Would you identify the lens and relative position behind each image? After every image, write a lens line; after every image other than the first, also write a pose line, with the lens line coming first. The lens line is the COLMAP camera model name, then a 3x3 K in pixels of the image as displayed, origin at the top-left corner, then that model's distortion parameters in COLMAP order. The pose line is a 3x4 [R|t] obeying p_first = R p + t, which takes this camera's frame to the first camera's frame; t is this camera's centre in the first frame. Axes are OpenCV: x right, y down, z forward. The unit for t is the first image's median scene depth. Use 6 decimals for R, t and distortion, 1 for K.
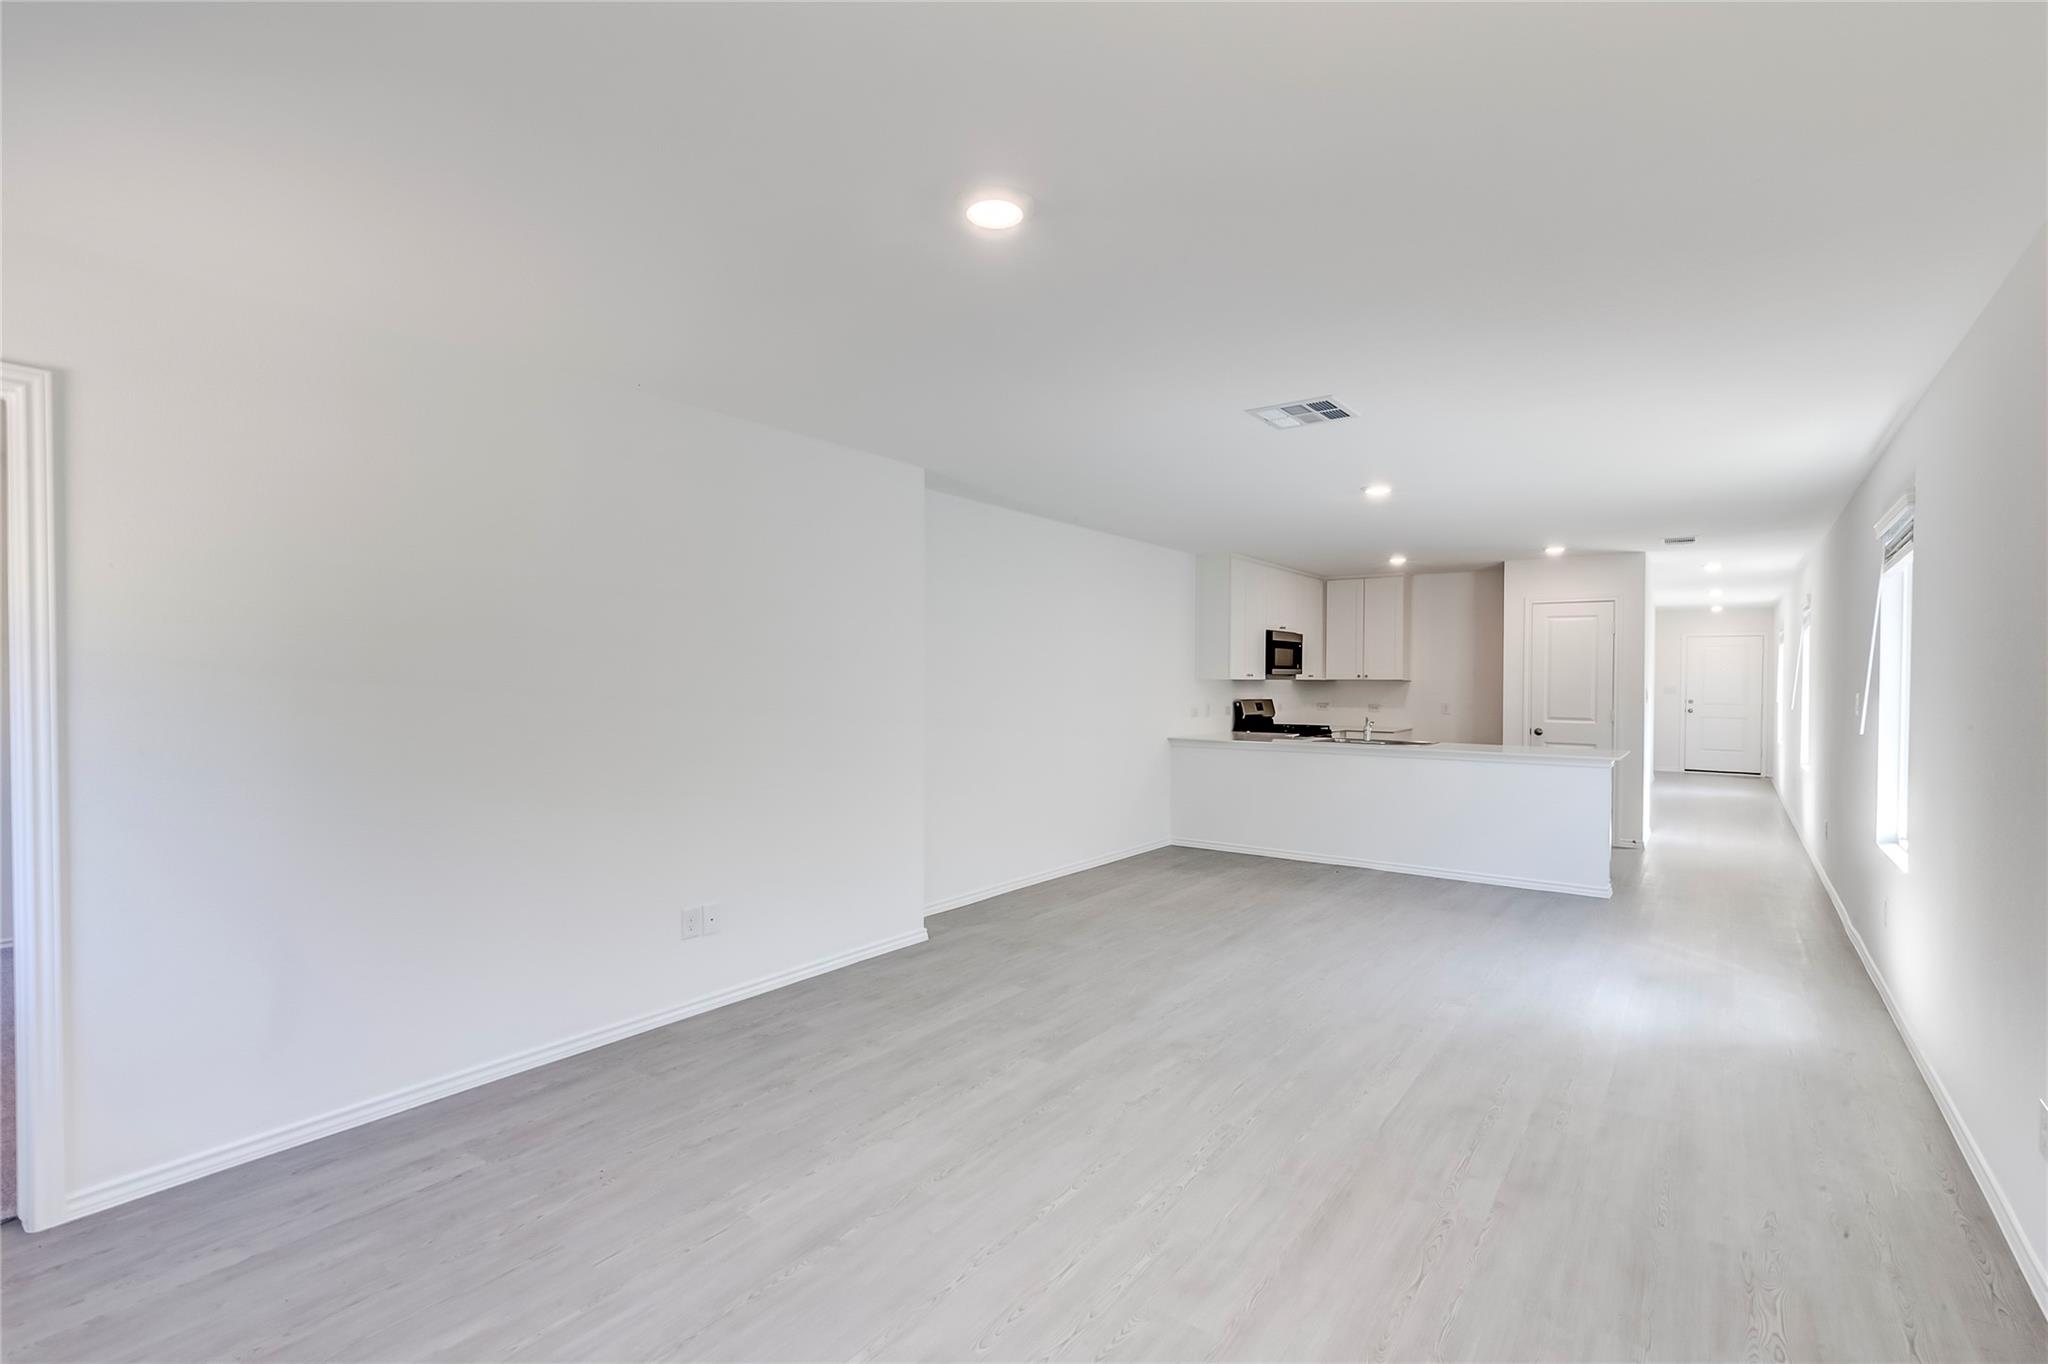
lens RADIAL K [[931.9, 0, 1017.8], [0, 931.9, 693.4], [0, 0, 1]] dist [0.009391, 0.000007]
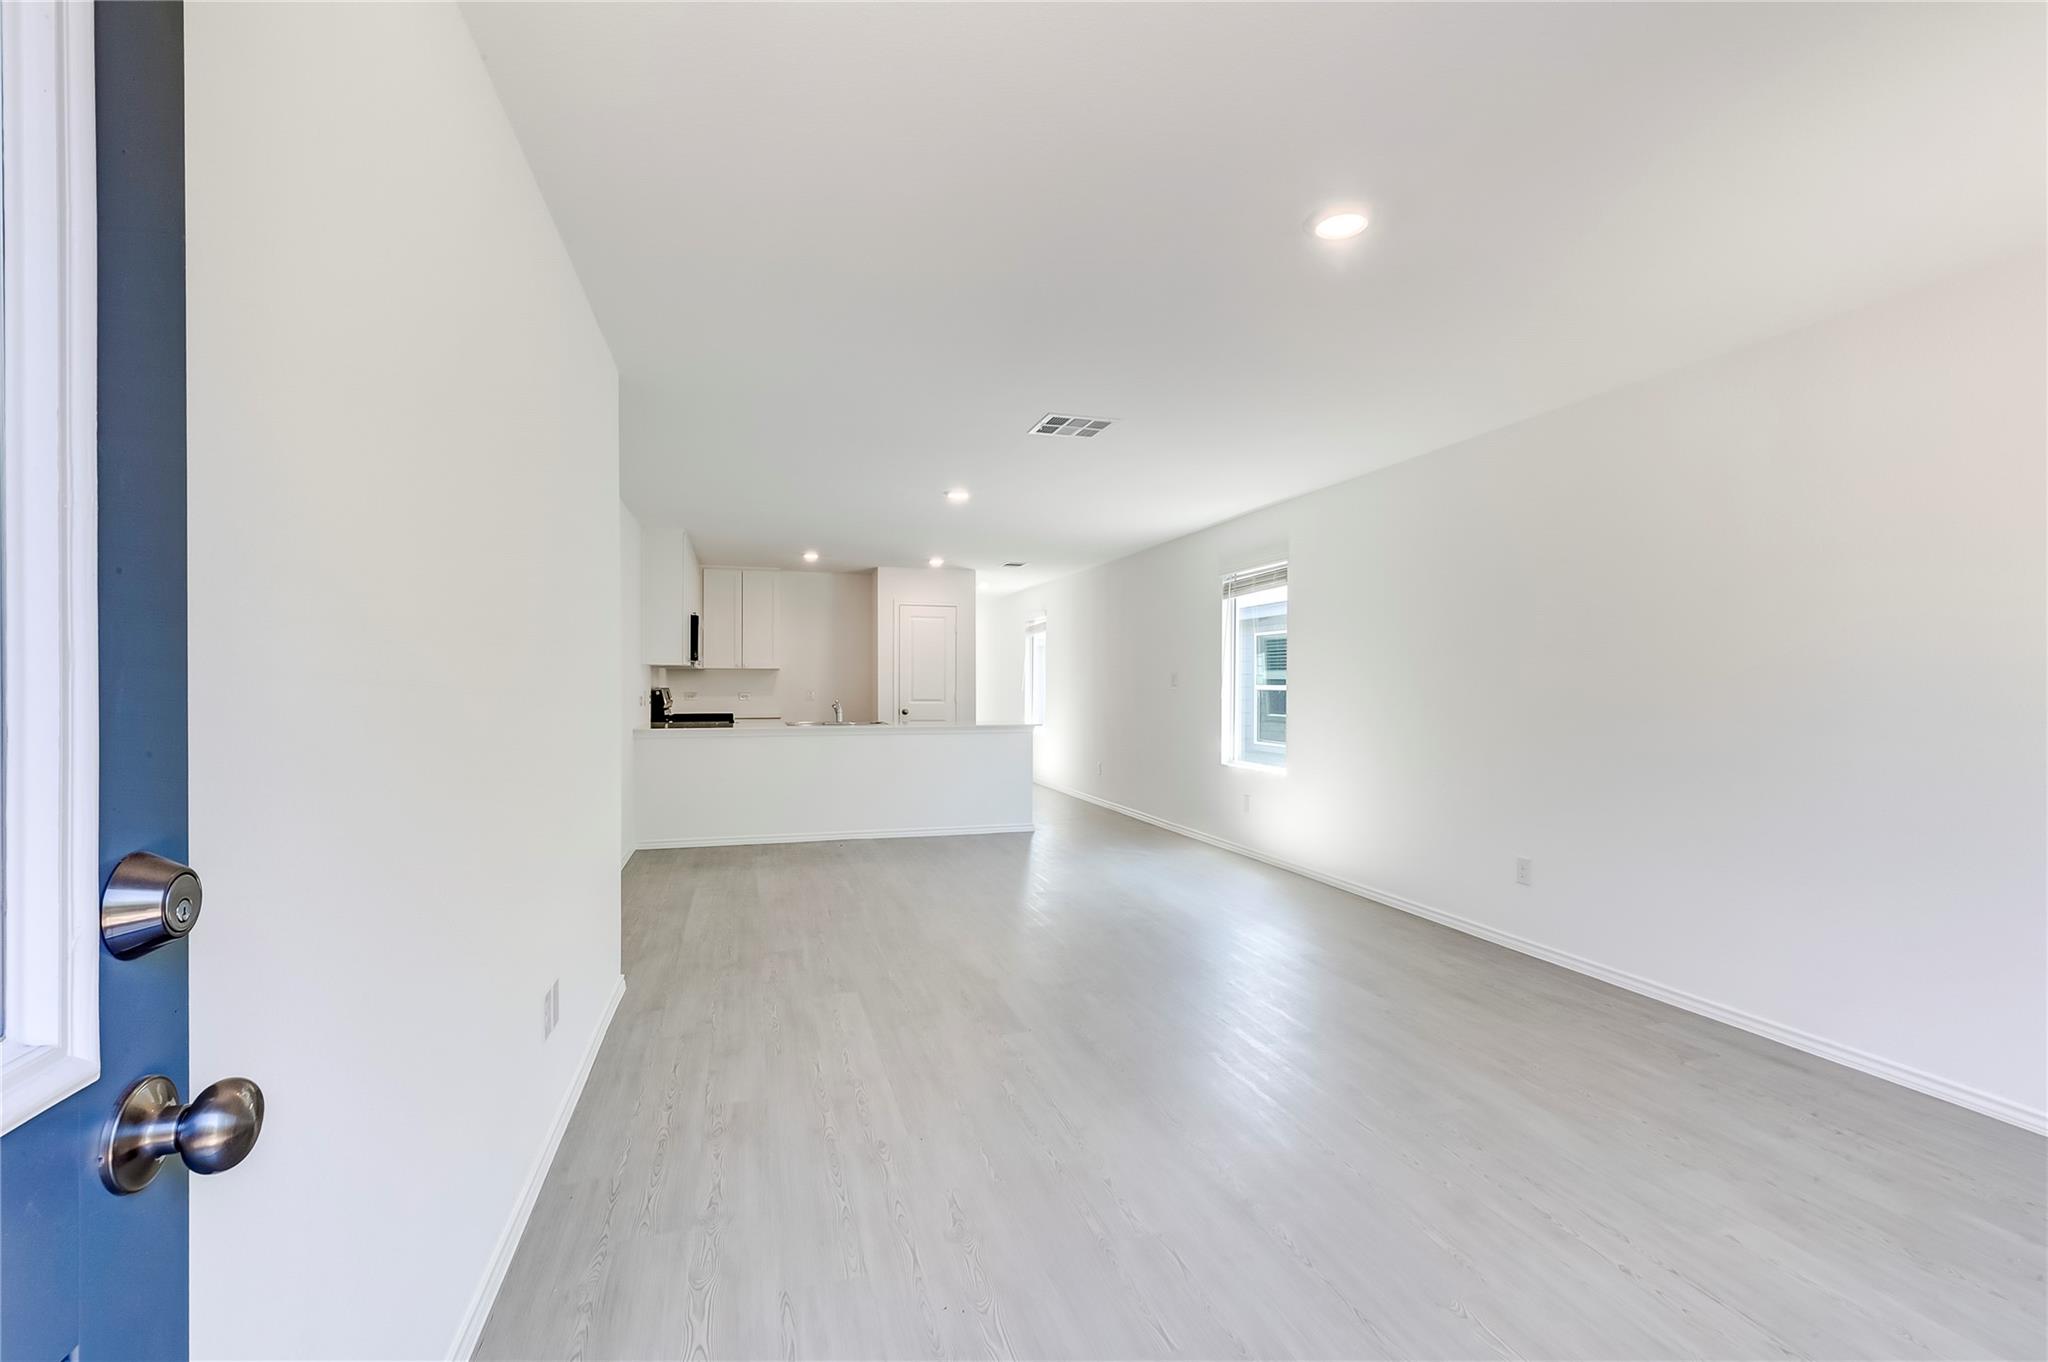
lens RADIAL K [[931.9, 0, 1017.8], [0, 931.9, 692.4], [0, 0, 1]] dist [0.009391, 0.000007]
pose [[0.602193, -0.011968, 0.798261, -0.309634], [0.012957, 0.999902, 0.005216, 0.011849], [-0.798245, 0.007203, 0.602289, 0.165125]]
